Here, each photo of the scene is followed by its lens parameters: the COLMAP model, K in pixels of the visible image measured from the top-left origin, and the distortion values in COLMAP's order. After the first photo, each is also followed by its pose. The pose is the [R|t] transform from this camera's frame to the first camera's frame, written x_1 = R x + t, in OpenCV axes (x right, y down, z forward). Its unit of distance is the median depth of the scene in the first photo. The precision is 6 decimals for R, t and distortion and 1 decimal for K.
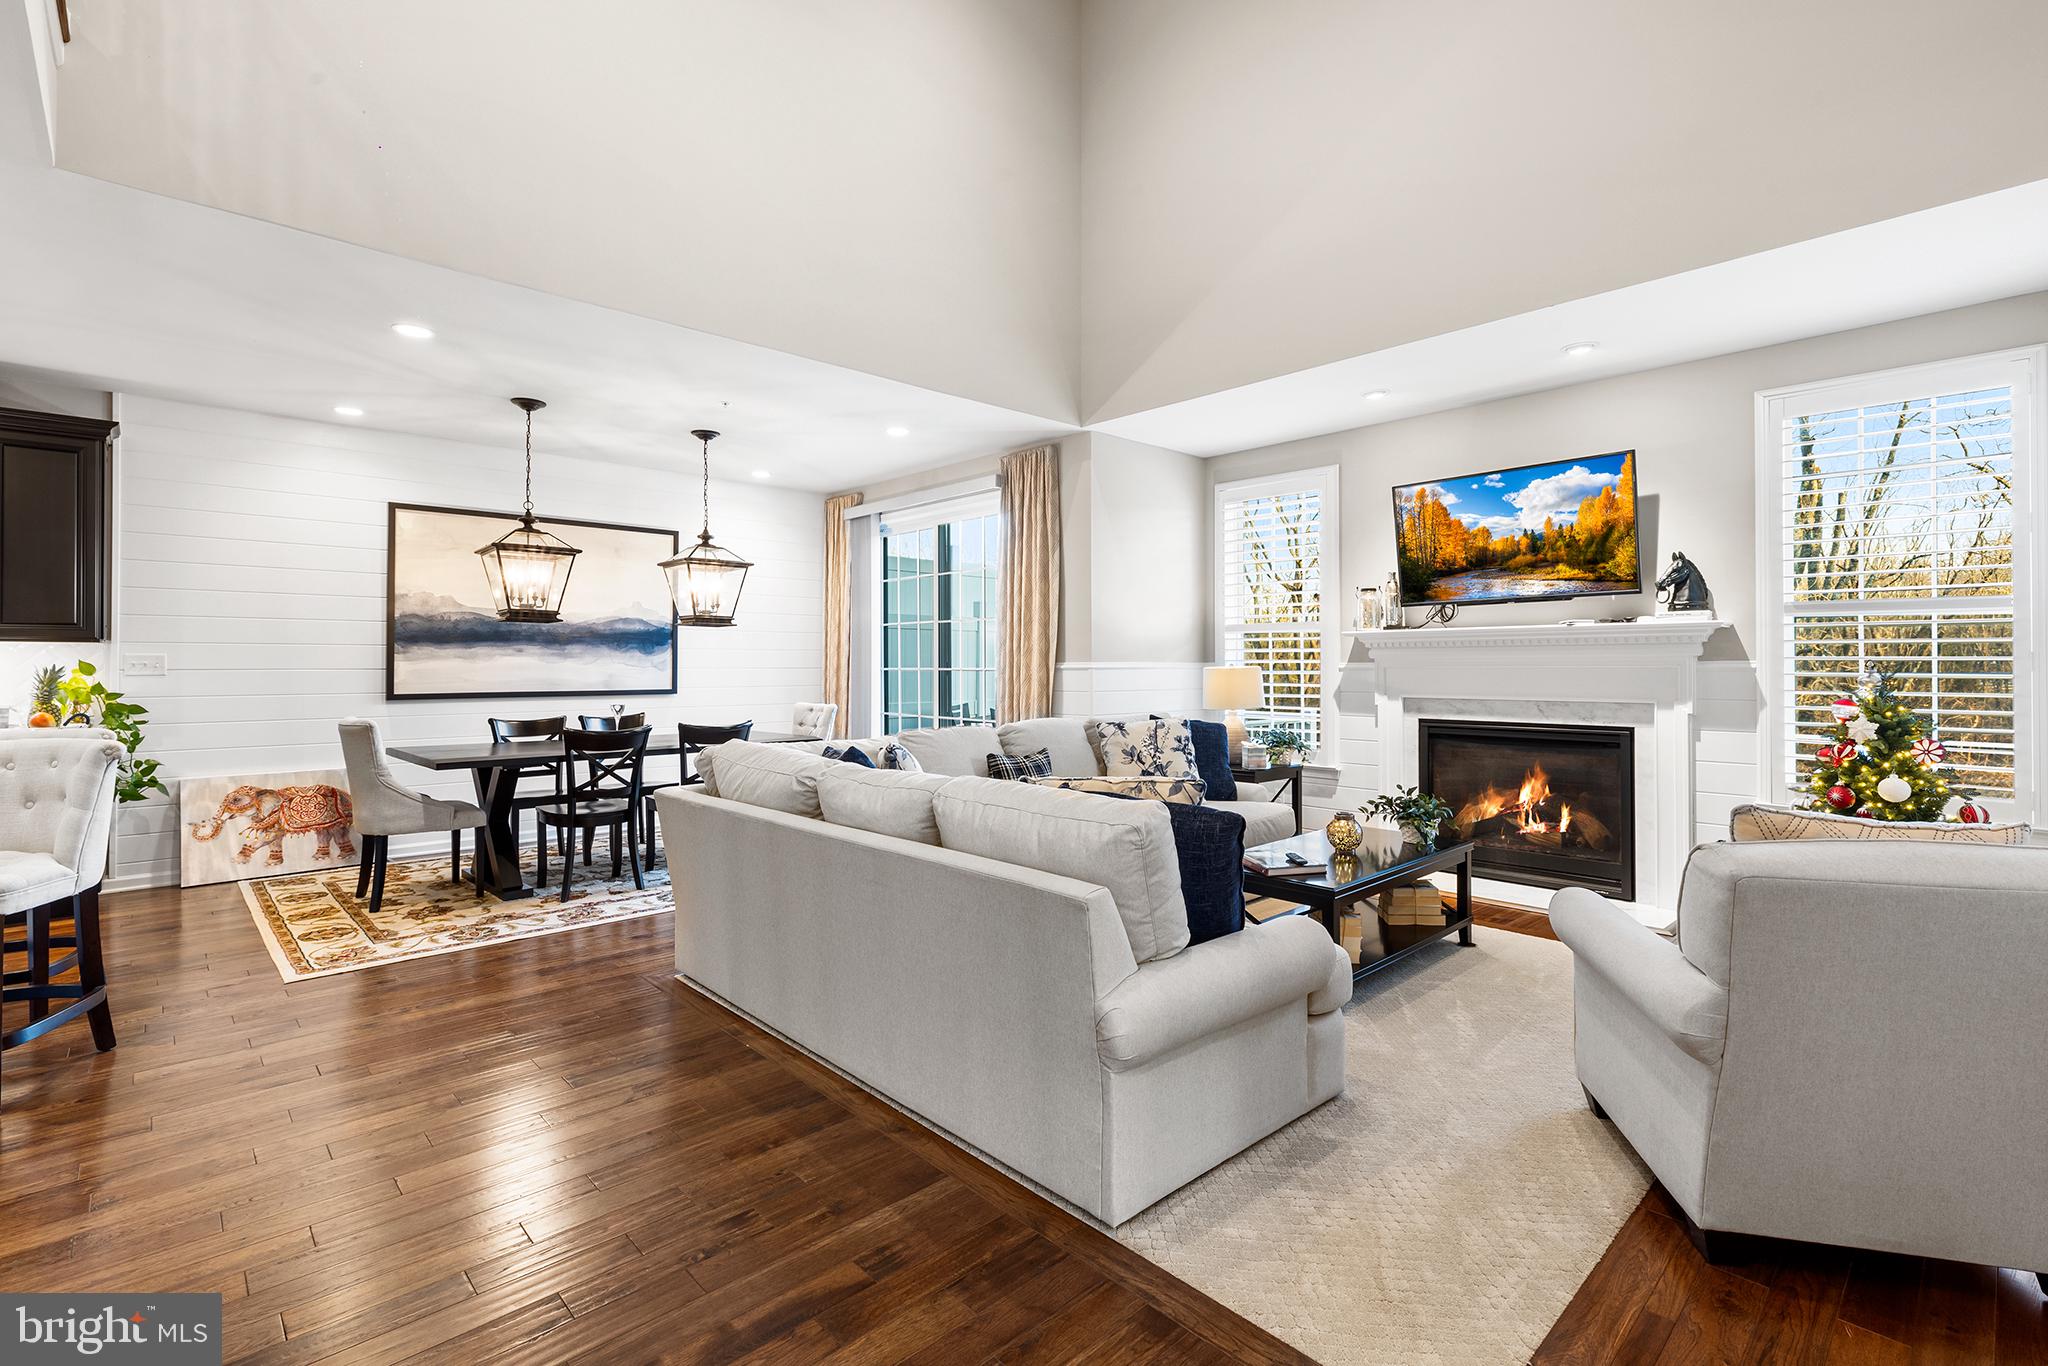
lens RADIAL K [[927.6, 0, 1030.1], [0, 927.6, 658.2], [0, 0, 1]] dist [0.003186, -0.000044]
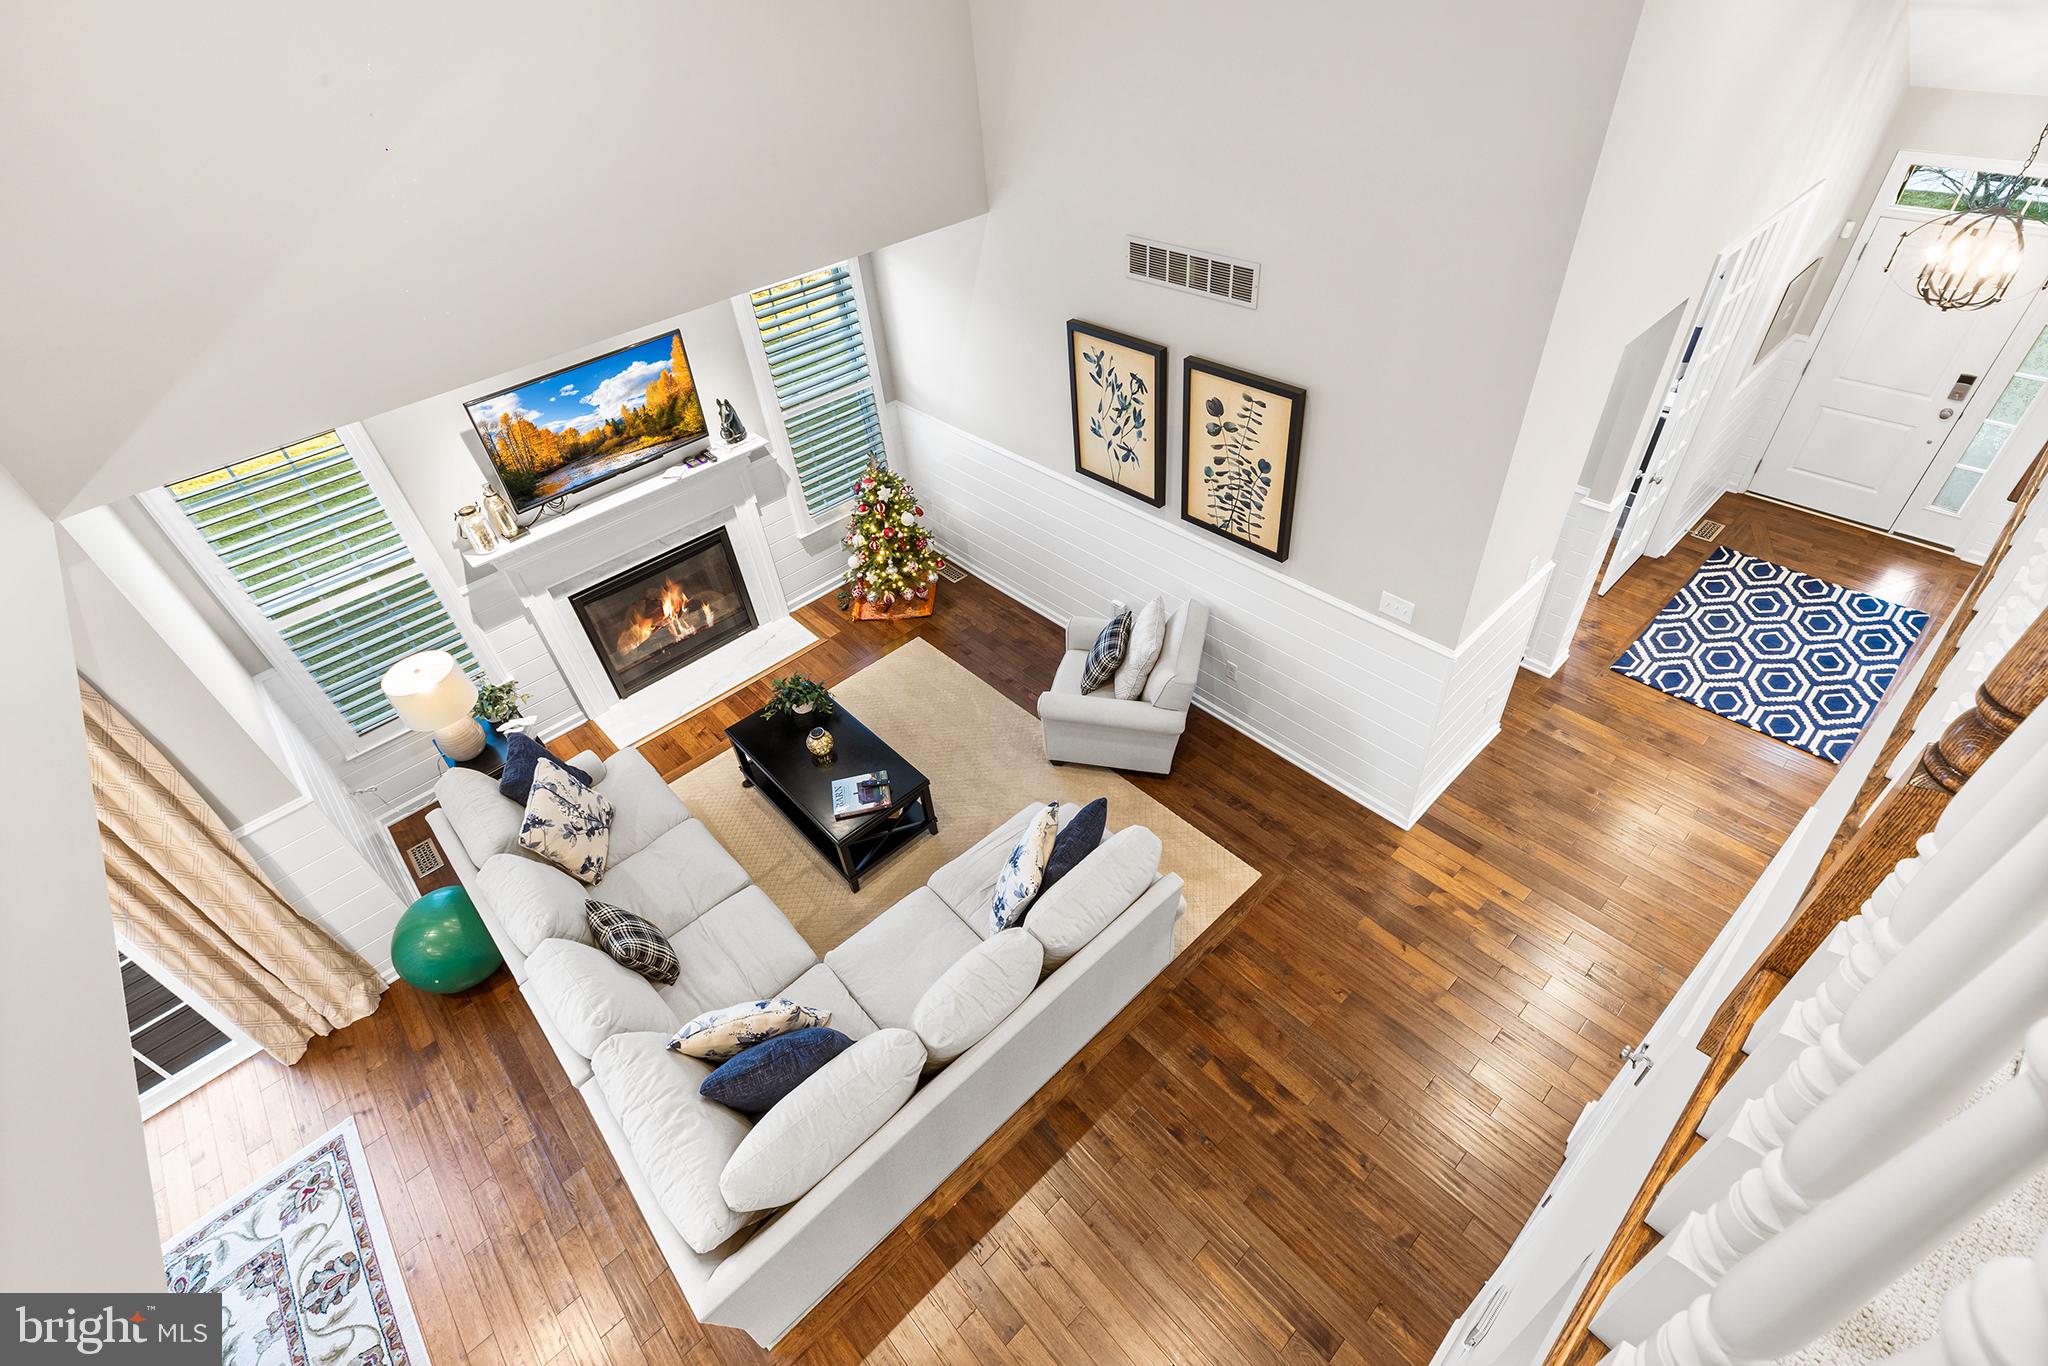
lens RADIAL K [[922.9, 0, 1024.3], [0, 922.9, 663.2], [0, 0, 1]] dist [0.000786, 0.000404]
pose [[0.013884, -0.650994, 0.758956, -0.424440], [0.068970, 0.757845, 0.648779, -0.529201], [-0.997522, 0.043338, 0.055421, 0.432441]]
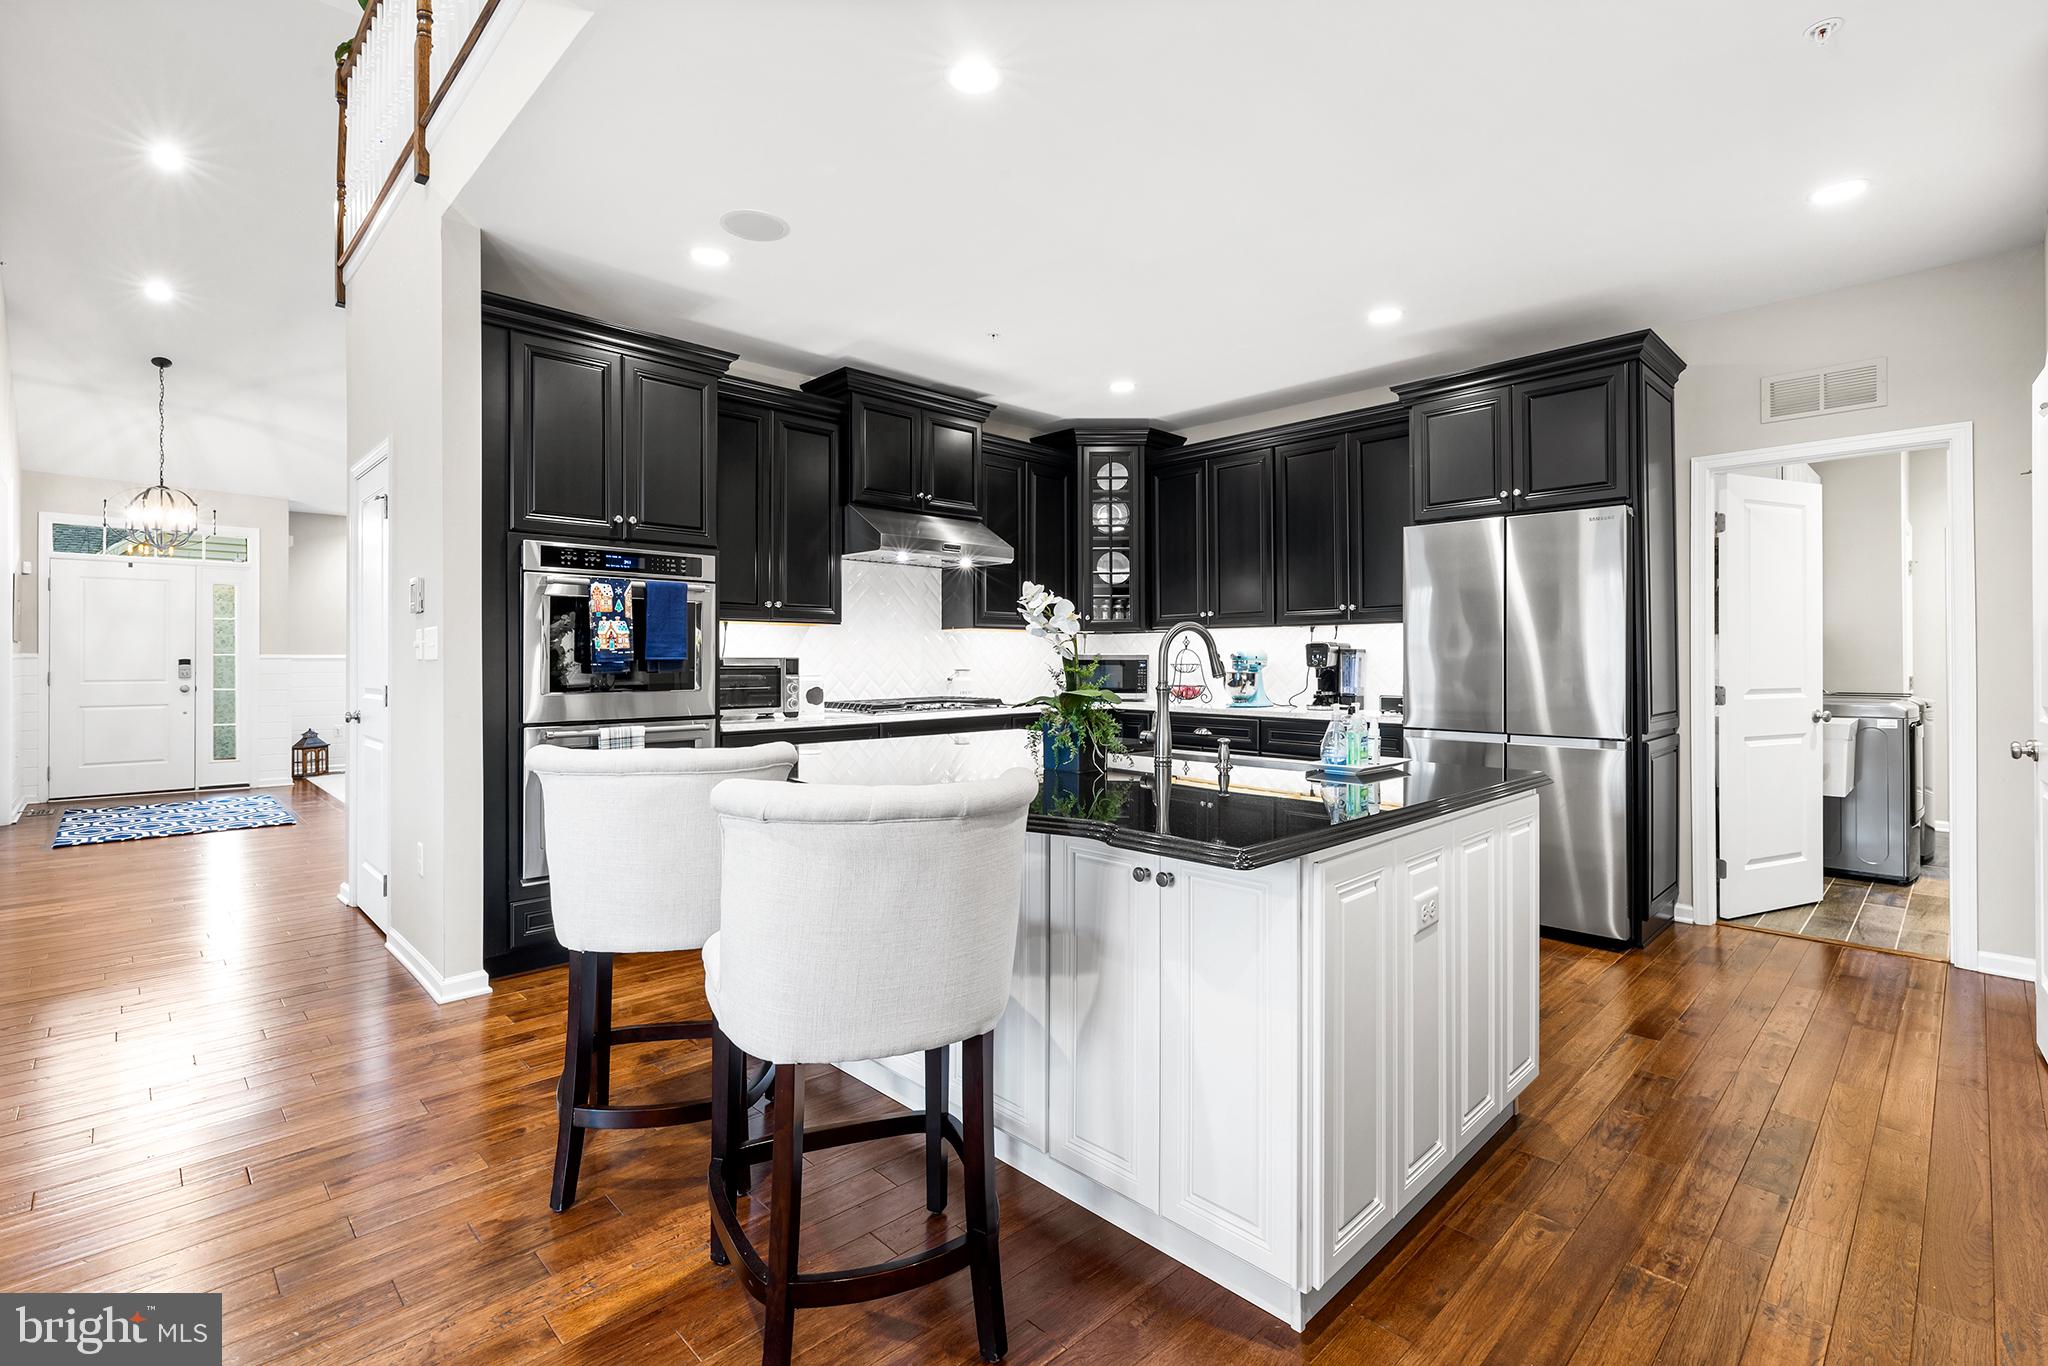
lens RADIAL K [[925.1, 0, 1026.2], [0, 925.1, 653.6], [0, 0, 1]] dist [0.002418, 0.000153]
pose [[-0.999845, 0.001651, -0.017518, -0.707366], [0.001906, 0.999892, -0.014586, 0.014873], [0.017492, -0.014617, -0.999740, 0.901756]]
